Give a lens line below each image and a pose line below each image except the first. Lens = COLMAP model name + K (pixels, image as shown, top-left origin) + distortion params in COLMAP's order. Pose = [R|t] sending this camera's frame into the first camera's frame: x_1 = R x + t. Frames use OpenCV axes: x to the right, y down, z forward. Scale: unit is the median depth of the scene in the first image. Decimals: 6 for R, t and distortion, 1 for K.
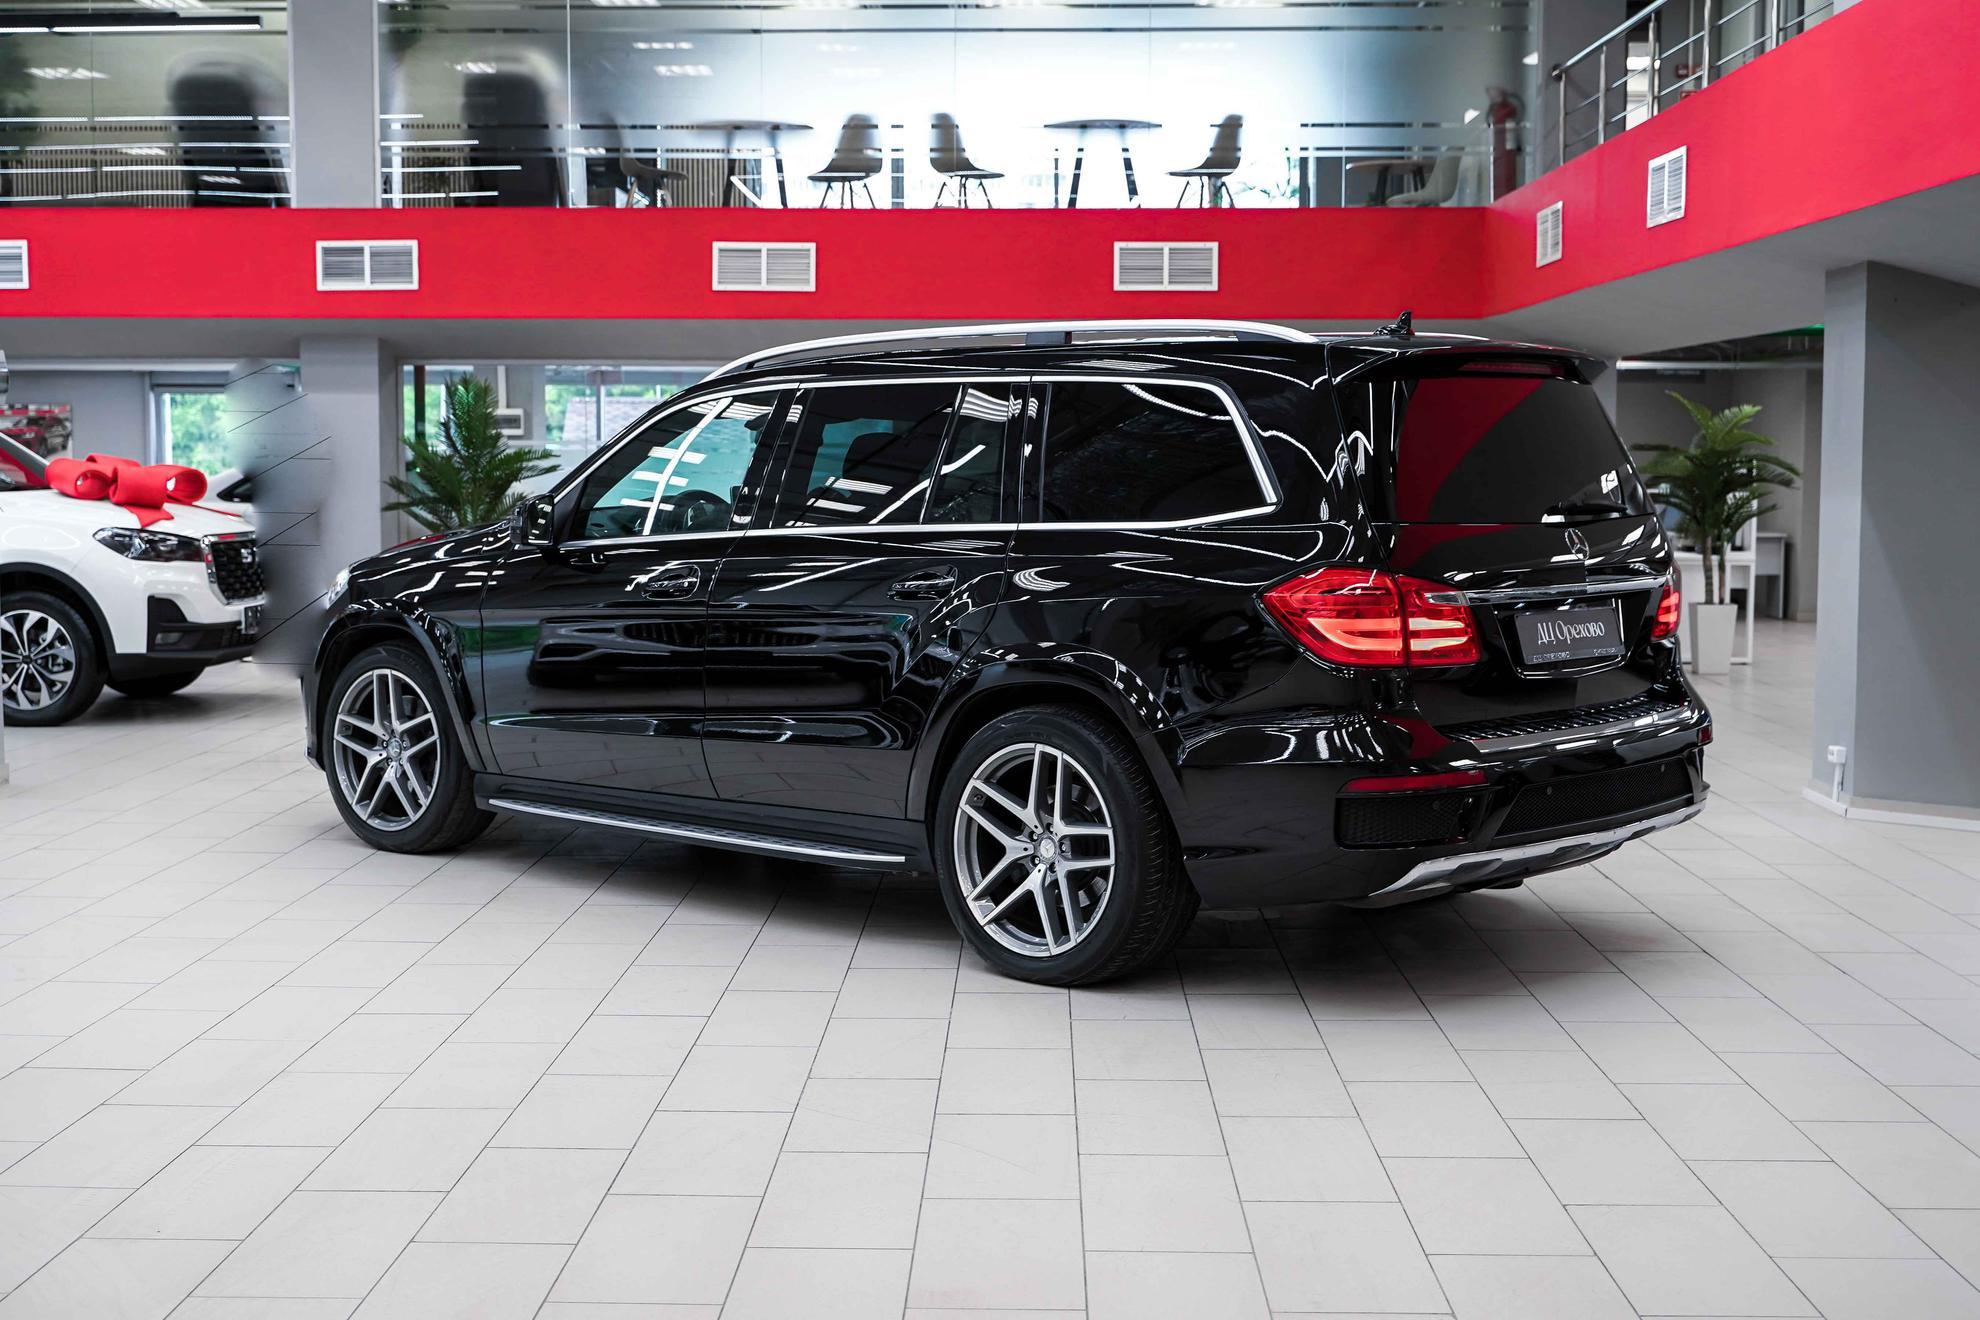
lens RADIAL K [[2209.2, 0, 990.0], [0, 2209.2, 660.0], [0, 0, 1]] dist [0.186911, -0.180965]
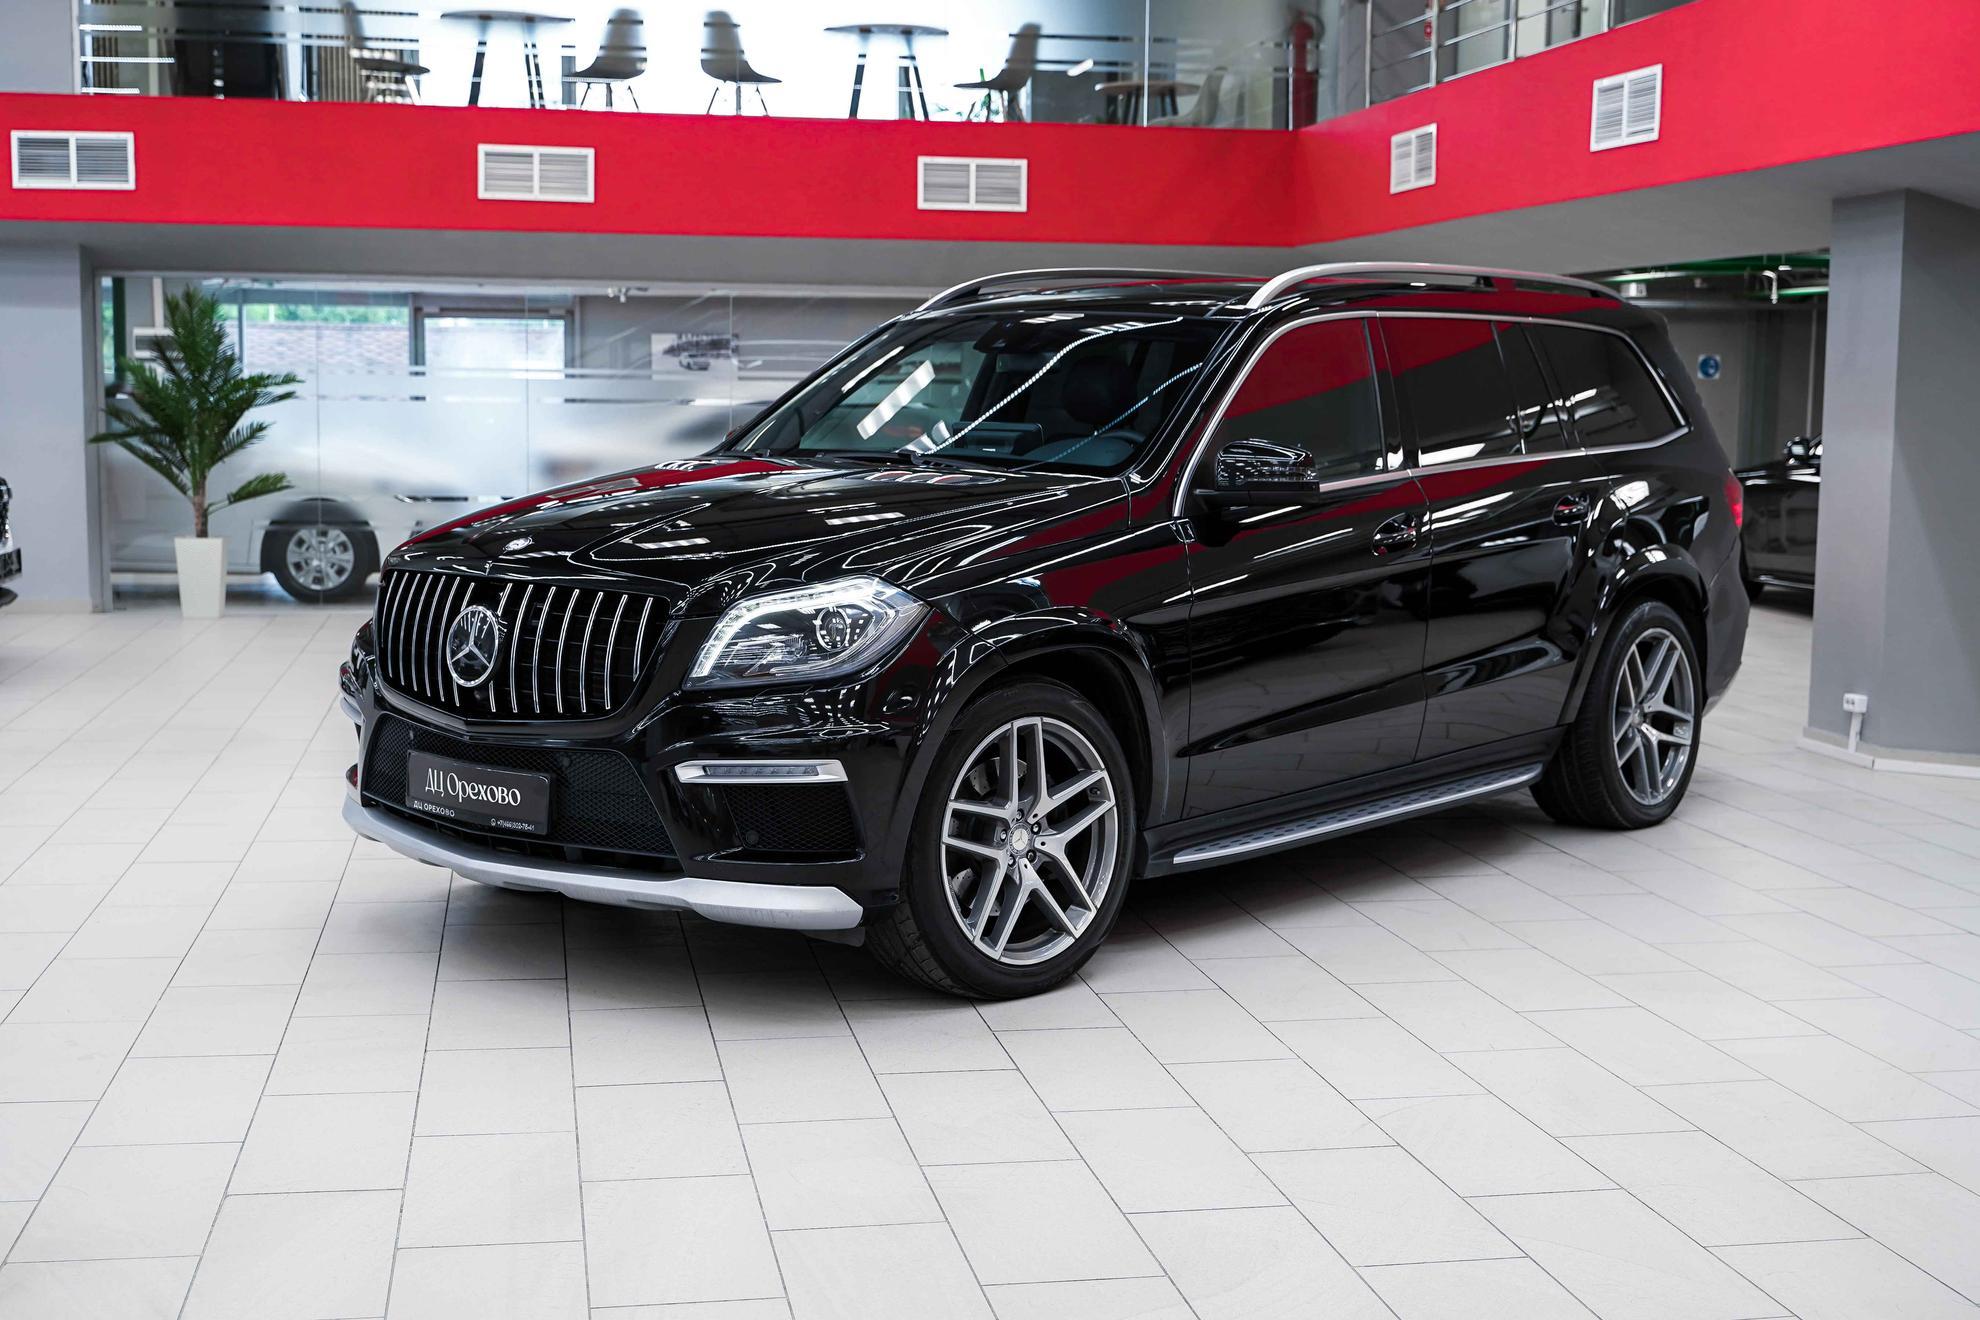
lens RADIAL K [[2209.2, 0, 990.0], [0, 2209.2, 660.0], [0, 0, 1]] dist [0.186911, -0.180965]
pose [[0.984468, -0.019076, 0.174525, -0.081603], [0.013087, 0.999288, 0.035398, -0.008189], [-0.175076, -0.032564, 0.984016, 0.059927]]
